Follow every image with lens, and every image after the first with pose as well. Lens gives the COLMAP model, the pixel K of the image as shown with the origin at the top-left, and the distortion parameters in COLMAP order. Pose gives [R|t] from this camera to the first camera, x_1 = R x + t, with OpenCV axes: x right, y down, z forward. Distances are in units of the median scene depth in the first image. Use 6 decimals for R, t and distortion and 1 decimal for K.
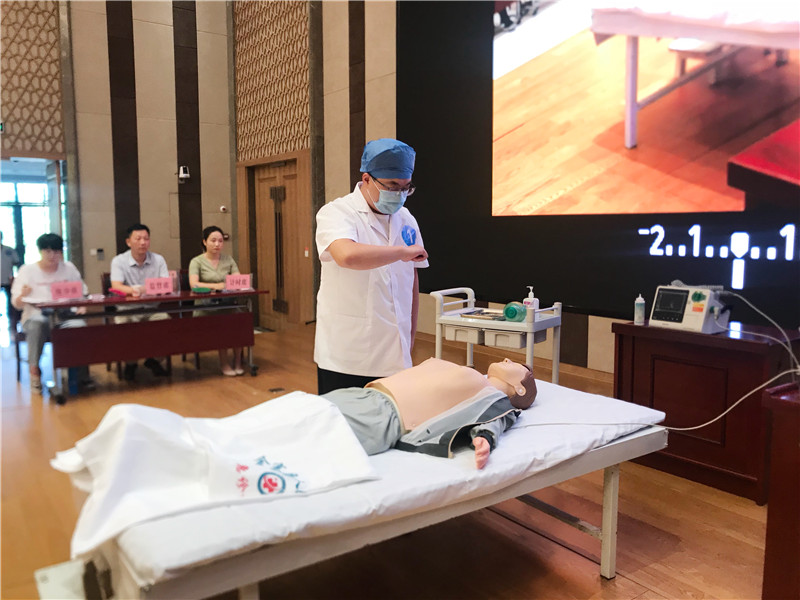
lens RADIAL K [[651.4, 0, 395.6], [0, 651.4, 291.3], [0, 0, 1]] dist [0.025751, -0.001986]
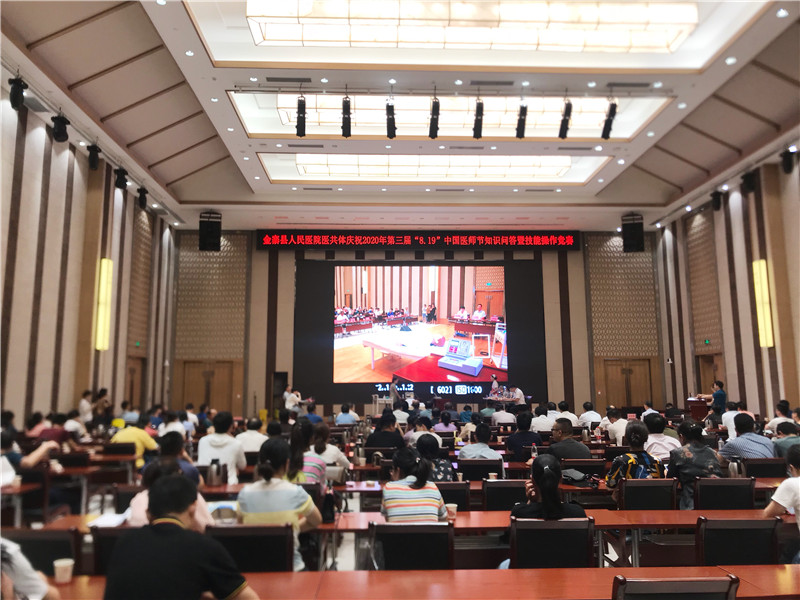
lens RADIAL K [[651.4, 0, 400.4], [0, 651.4, 298.3], [0, 0, 1]] dist [0.025751, -0.001986]
pose [[0.539502, 0.117271, 0.833777, -3.473797], [0.093496, 0.975785, -0.197742, 0.239450], [-0.836777, 0.184637, 0.515474, -1.714062]]
